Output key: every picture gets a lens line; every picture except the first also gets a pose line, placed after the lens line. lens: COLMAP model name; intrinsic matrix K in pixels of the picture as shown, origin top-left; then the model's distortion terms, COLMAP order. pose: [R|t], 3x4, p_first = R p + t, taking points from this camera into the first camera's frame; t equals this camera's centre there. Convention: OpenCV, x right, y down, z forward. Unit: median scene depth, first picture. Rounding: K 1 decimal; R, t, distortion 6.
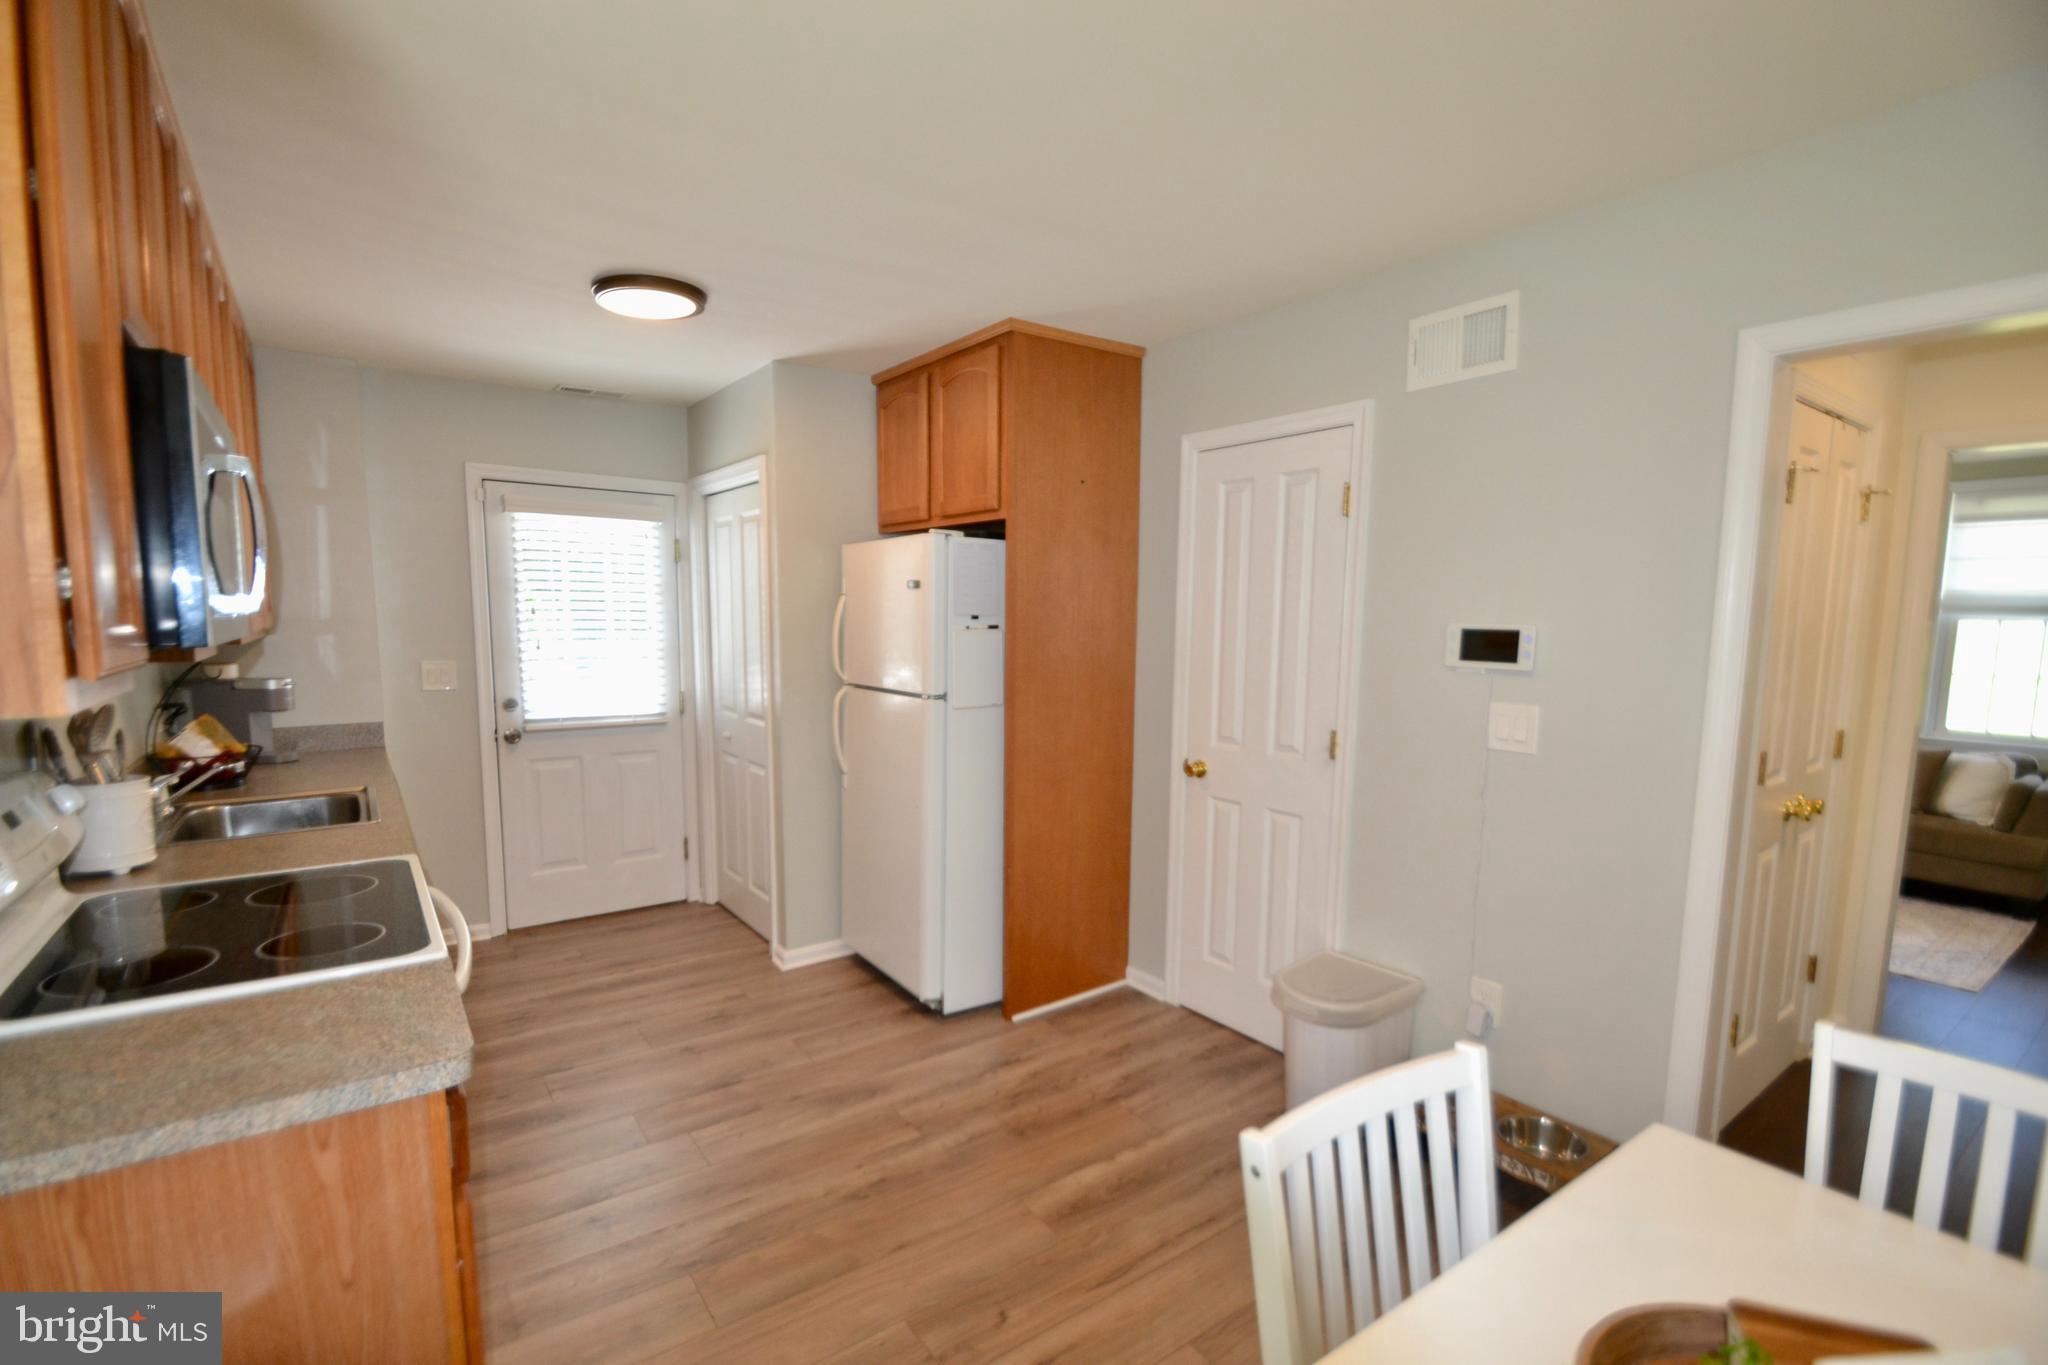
lens RADIAL K [[893.3, 0, 1017.0], [0, 893.3, 719.8], [0, 0, 1]] dist [0.000799, -0.016772]
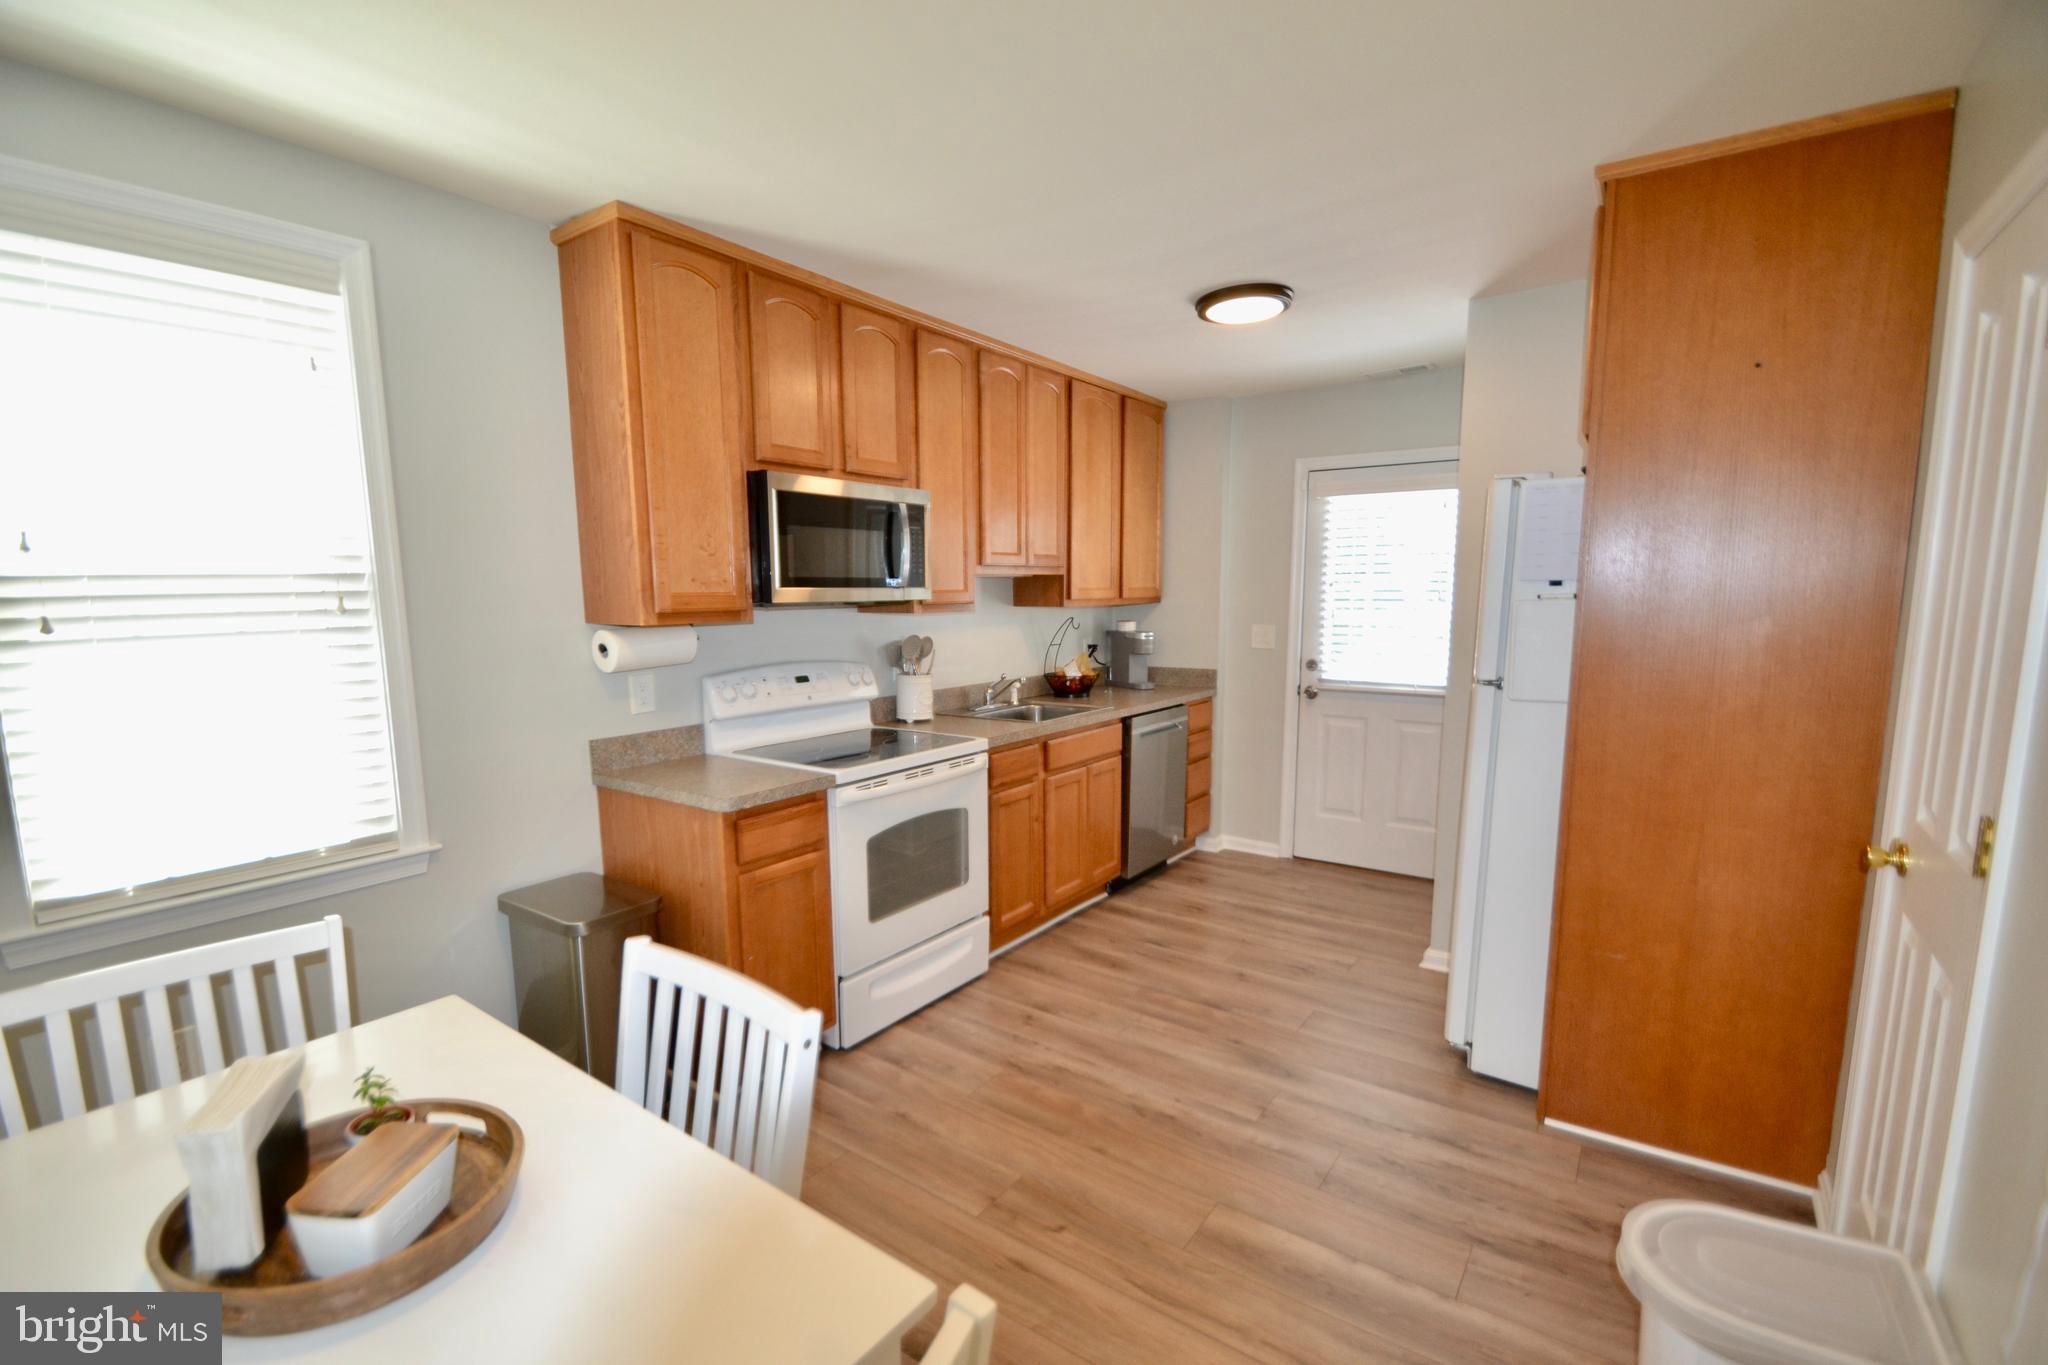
lens RADIAL K [[921.9, 0, 1022.8], [0, 921.9, 733.1], [0, 0, 1]] dist [-0.024674, -0.000361]
pose [[0.309463, 0.136757, -0.941026, 0.538449], [-0.099904, 0.988803, 0.110846, -0.028820], [0.945649, 0.059710, 0.319660, 0.321775]]
